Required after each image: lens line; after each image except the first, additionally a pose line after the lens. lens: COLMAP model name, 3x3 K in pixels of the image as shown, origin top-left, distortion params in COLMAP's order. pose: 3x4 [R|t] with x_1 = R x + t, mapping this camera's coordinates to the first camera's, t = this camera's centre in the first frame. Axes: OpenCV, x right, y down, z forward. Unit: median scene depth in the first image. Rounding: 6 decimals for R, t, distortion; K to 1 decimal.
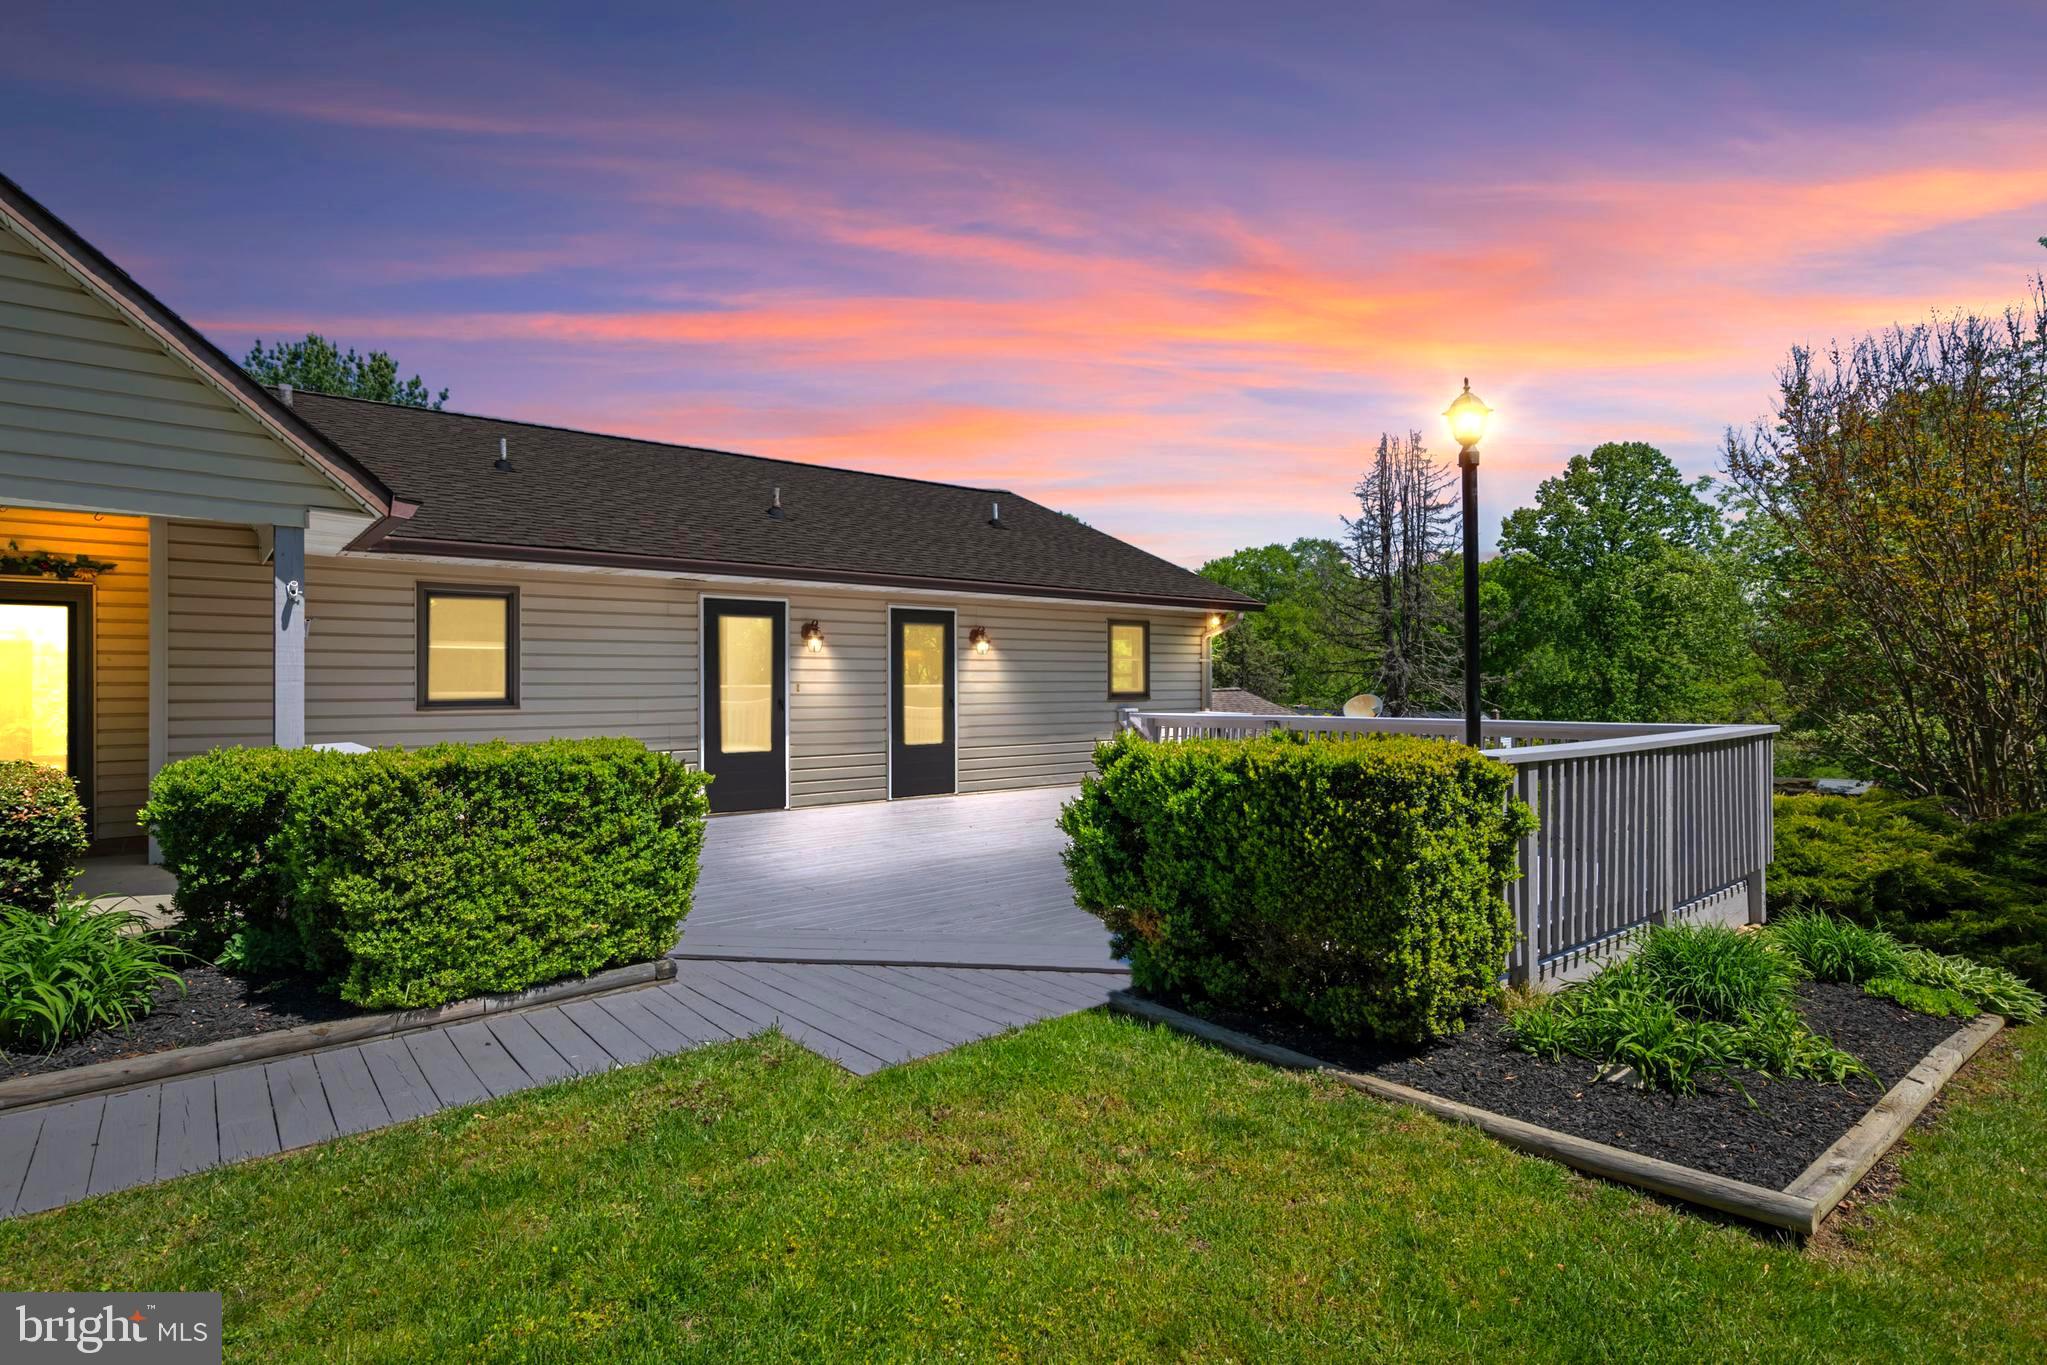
lens RADIAL K [[1045.1, 0, 1002.3], [0, 1045.1, 677.8], [0, 0, 1]] dist [-0.005590, 0.002739]
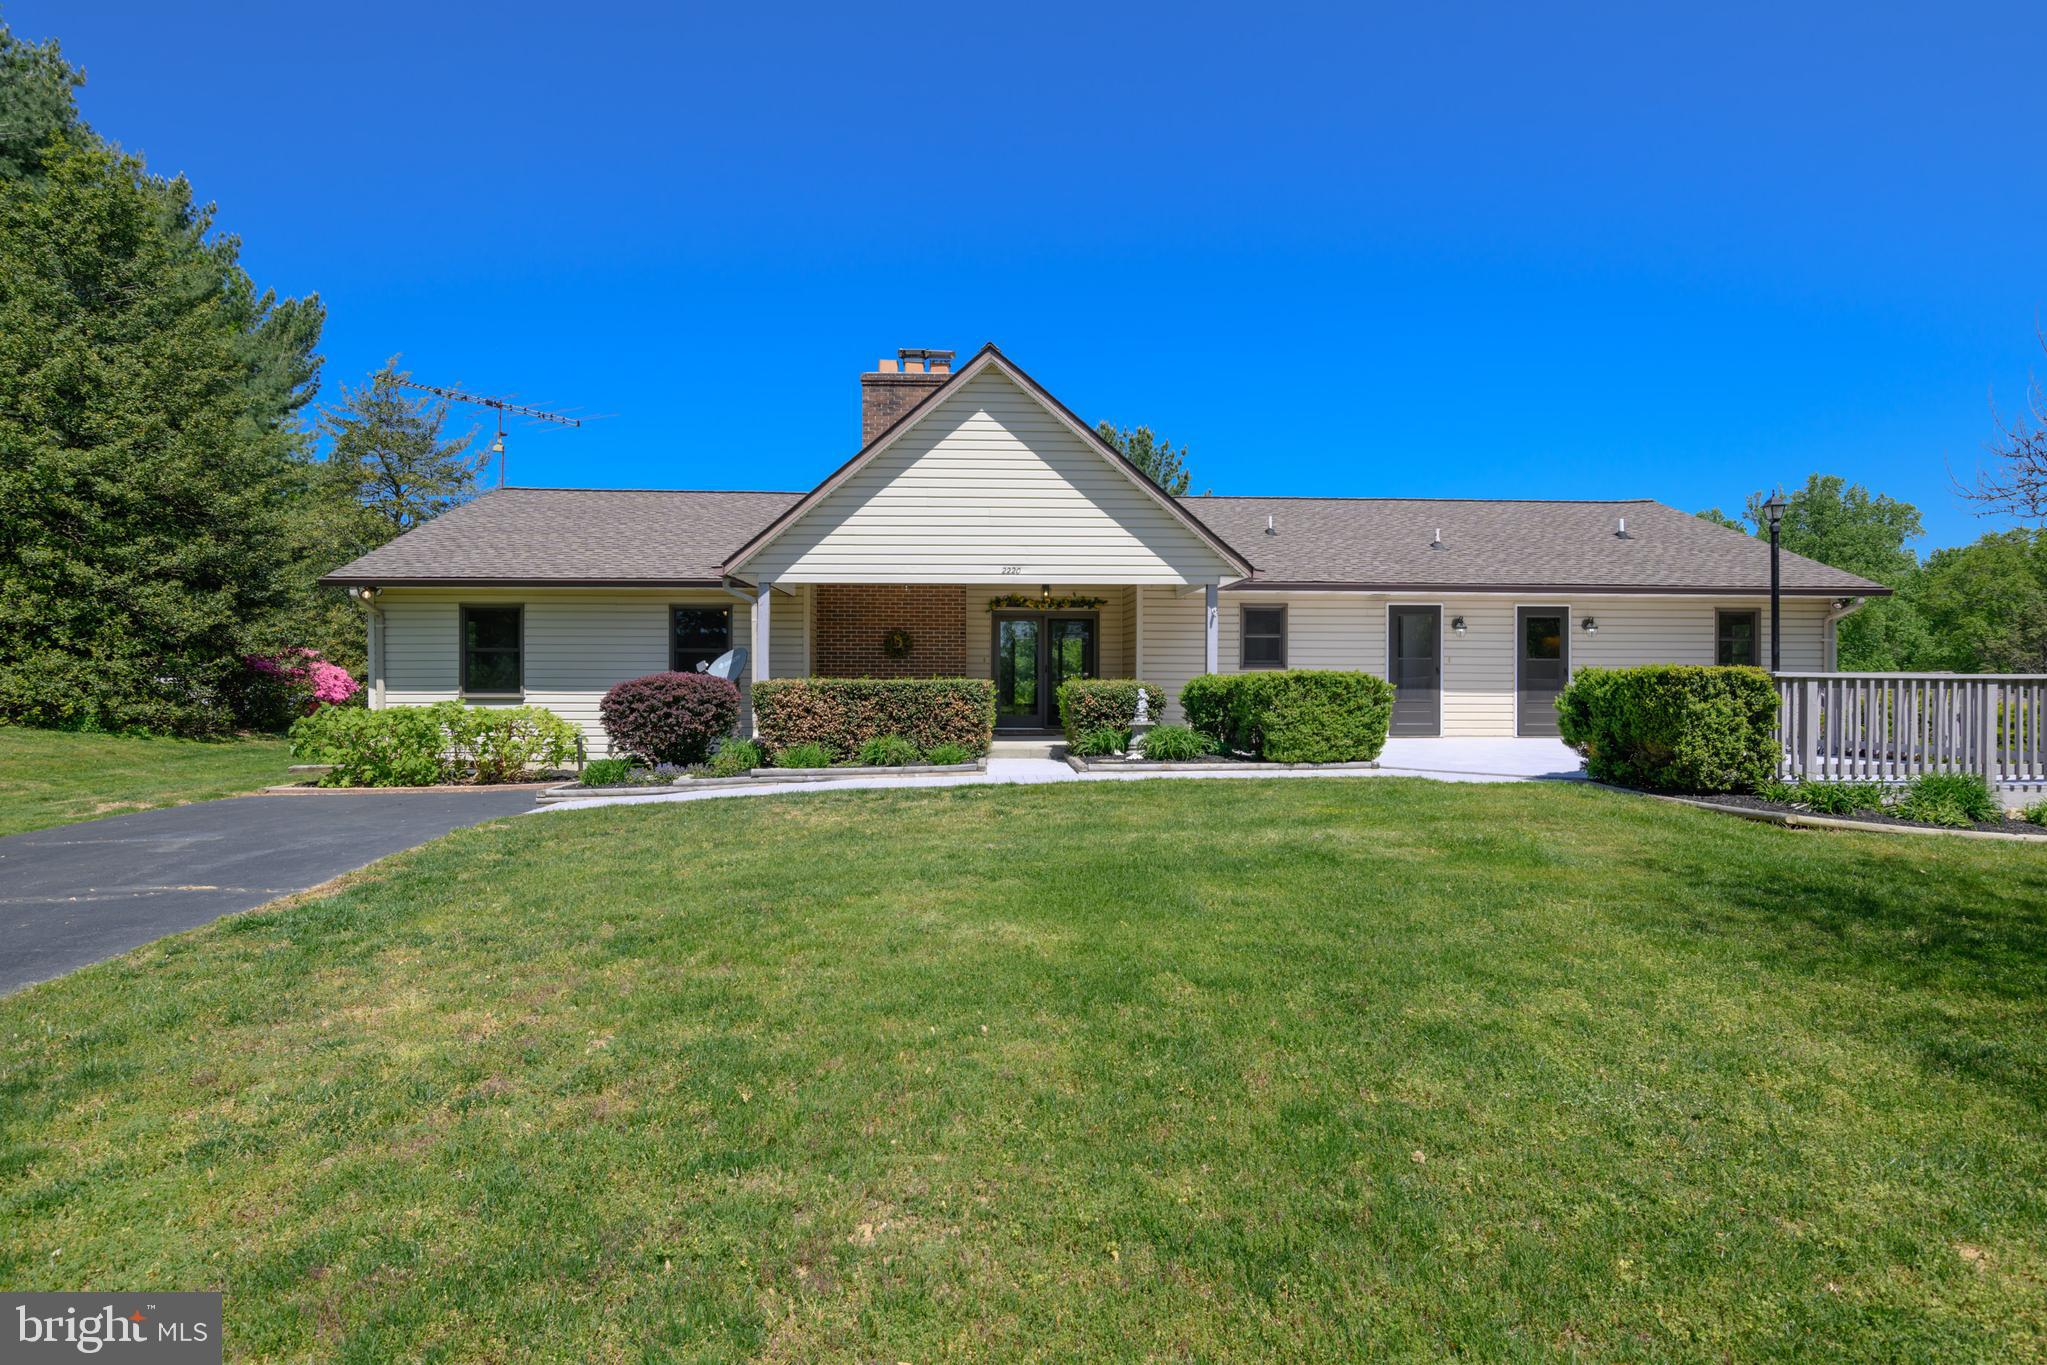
lens RADIAL K [[1045.1, 0, 1028.4], [0, 1045.1, 684.6], [0, 0, 1]] dist [-0.005590, 0.002739]
pose [[0.822935, 0.005486, -0.568108, 0.333364], [-0.000098, 0.999955, 0.009513, 0.061089], [0.568135, -0.007773, 0.822899, -1.236602]]
